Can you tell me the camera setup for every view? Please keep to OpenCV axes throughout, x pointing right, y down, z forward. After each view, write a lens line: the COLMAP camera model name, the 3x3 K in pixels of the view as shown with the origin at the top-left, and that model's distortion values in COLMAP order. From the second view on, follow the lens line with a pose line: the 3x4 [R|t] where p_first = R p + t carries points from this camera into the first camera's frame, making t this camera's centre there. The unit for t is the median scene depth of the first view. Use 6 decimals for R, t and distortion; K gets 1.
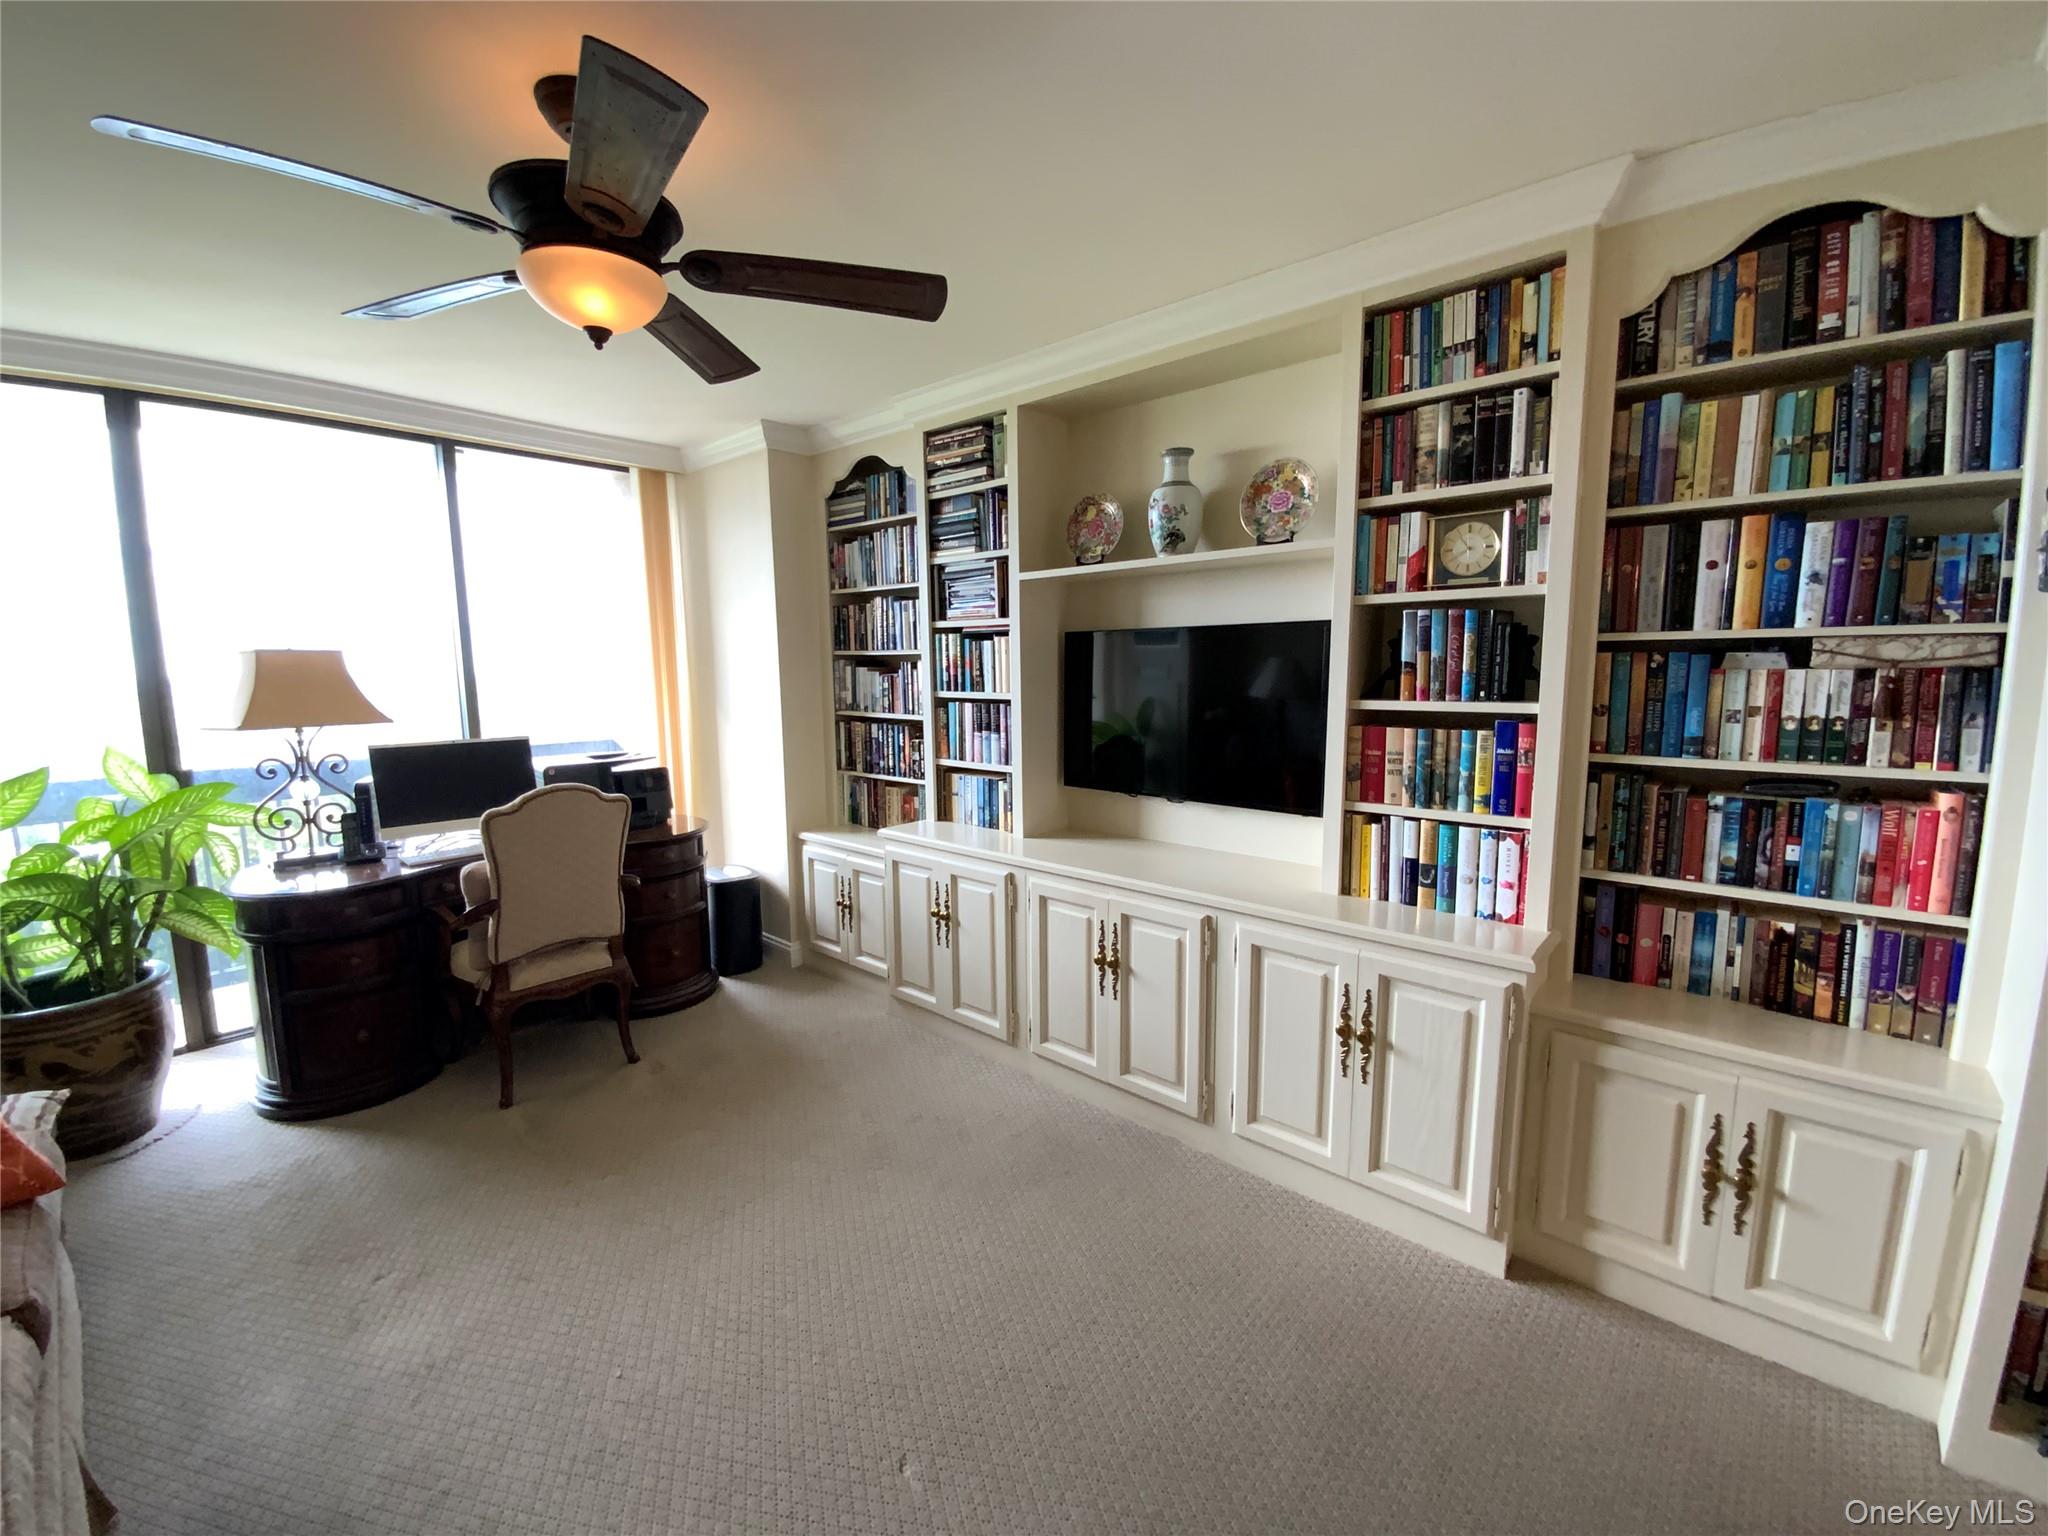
lens RADIAL K [[830.8, 0, 1024.0], [0, 830.8, 768.0], [0, 0, 1]] dist [0.015406, -0.015299]
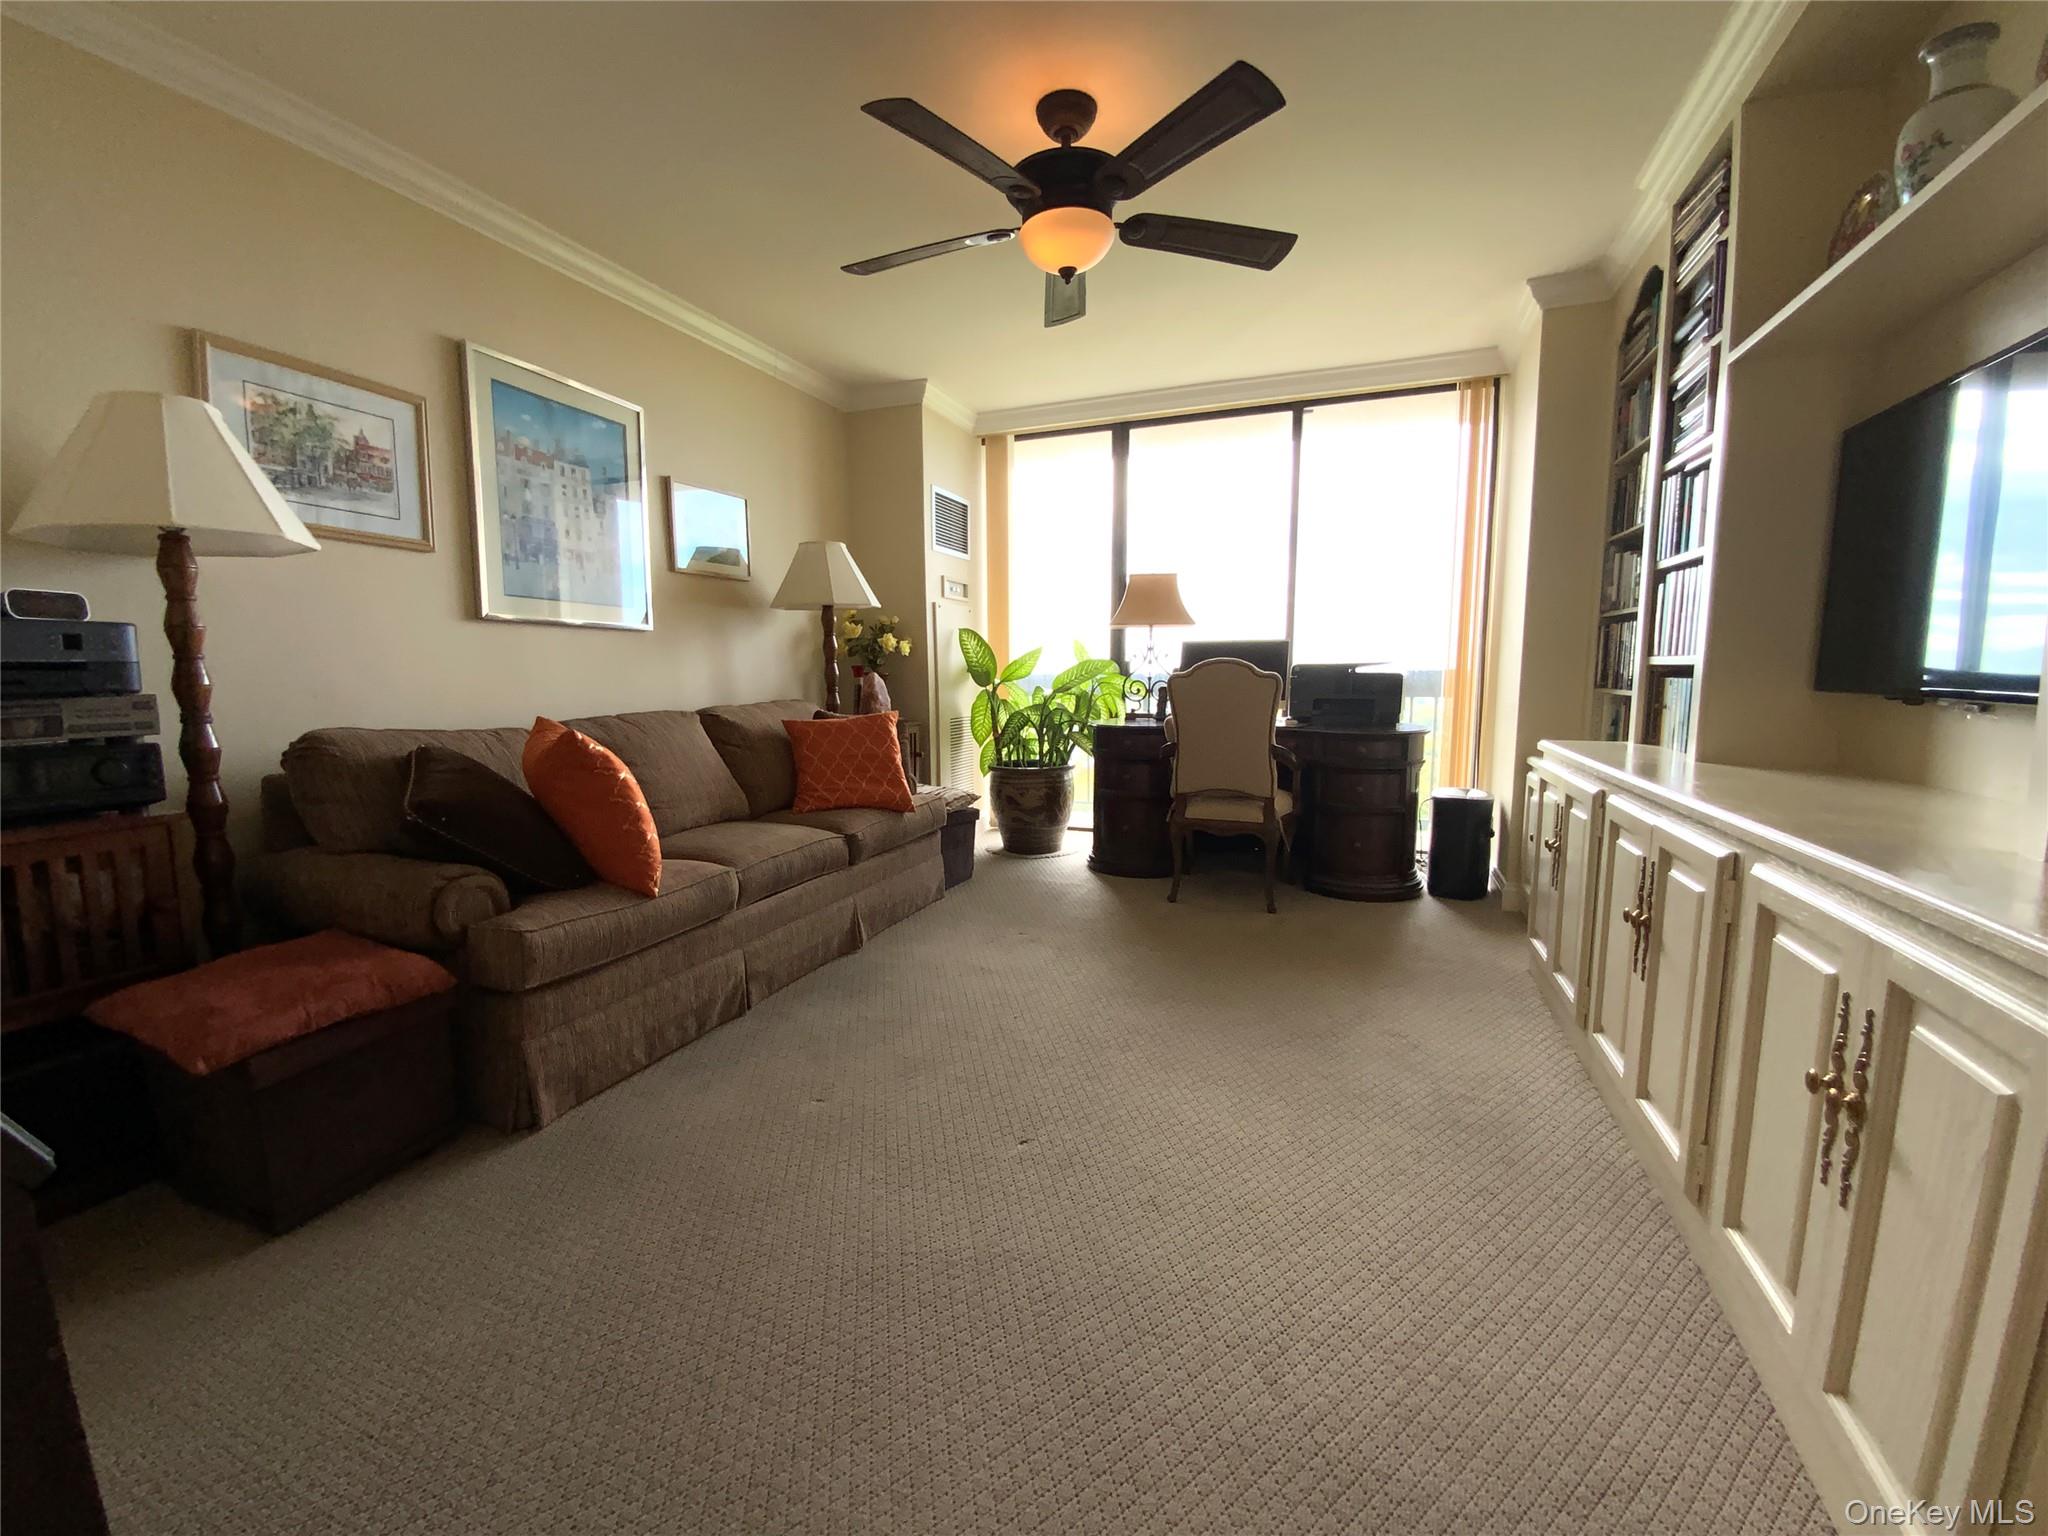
lens RADIAL K [[828.1, 0, 1024.6], [0, 828.1, 769.3], [0, 0, 1]] dist [0.026532, -0.022231]
pose [[0.353104, 0.122056, -0.927588, 0.619507], [-0.116333, 0.989487, 0.085917, 0.136958], [0.928324, 0.077571, 0.363591, 0.351473]]
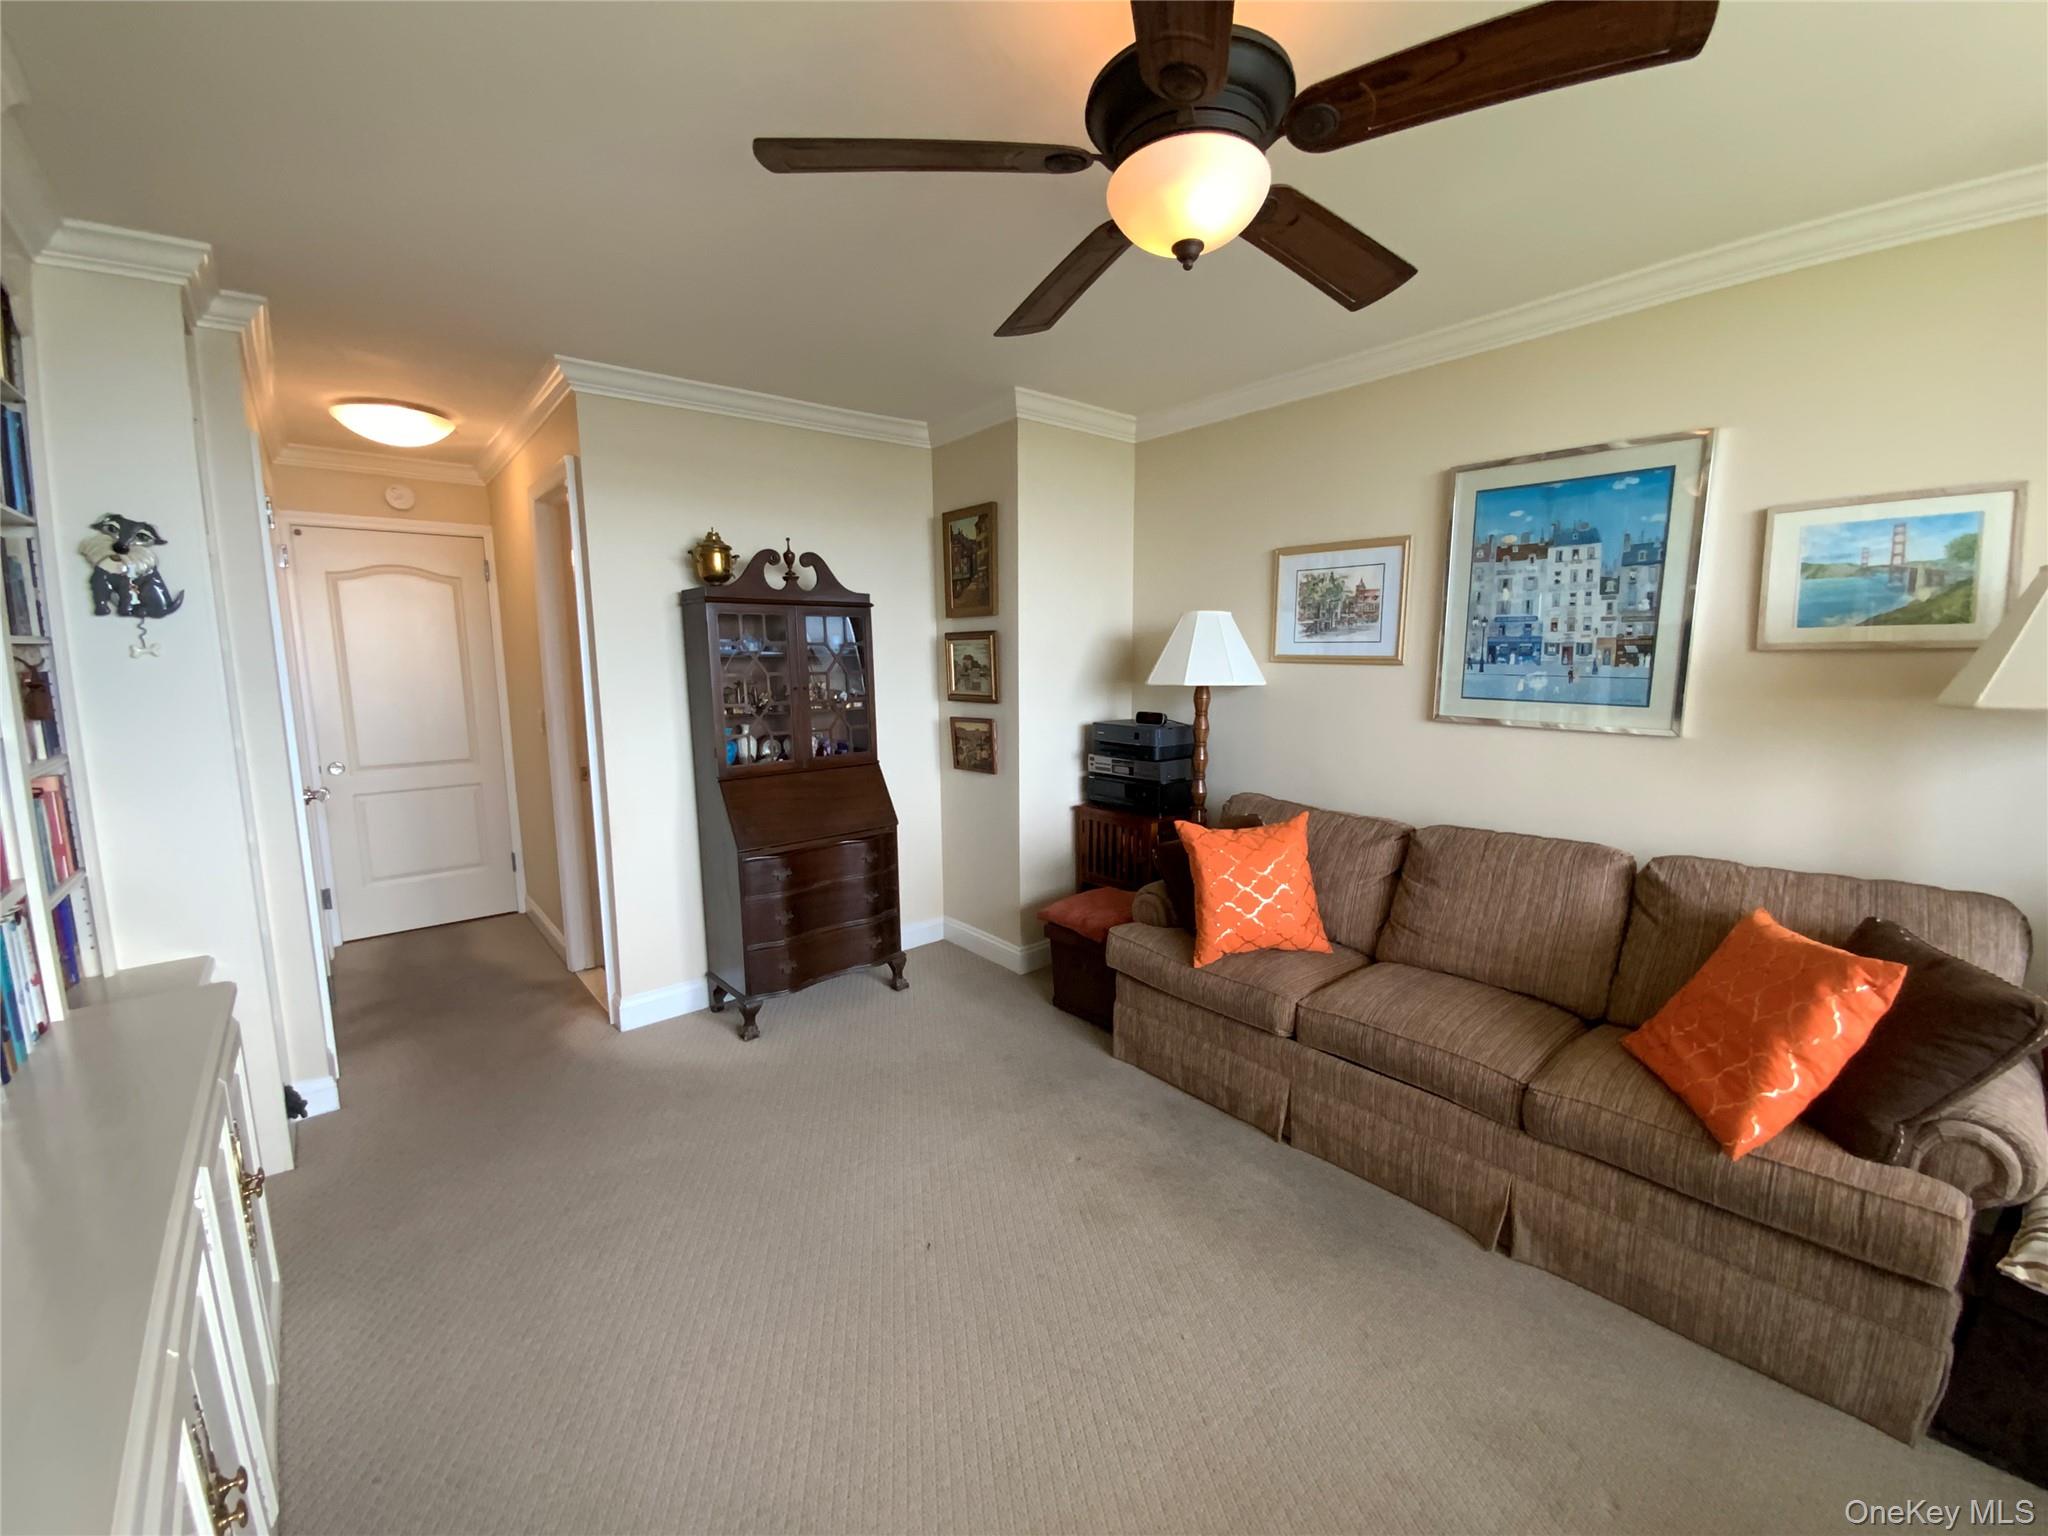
lens RADIAL K [[828.1, 0, 1024.6], [0, 828.1, 769.3], [0, 0, 1]] dist [0.026532, -0.022231]
pose [[-0.990020, -0.001063, 0.140924, -0.337048], [0.035833, 0.965208, 0.259016, -0.171312], [-0.136296, 0.261481, -0.955537, 1.406807]]
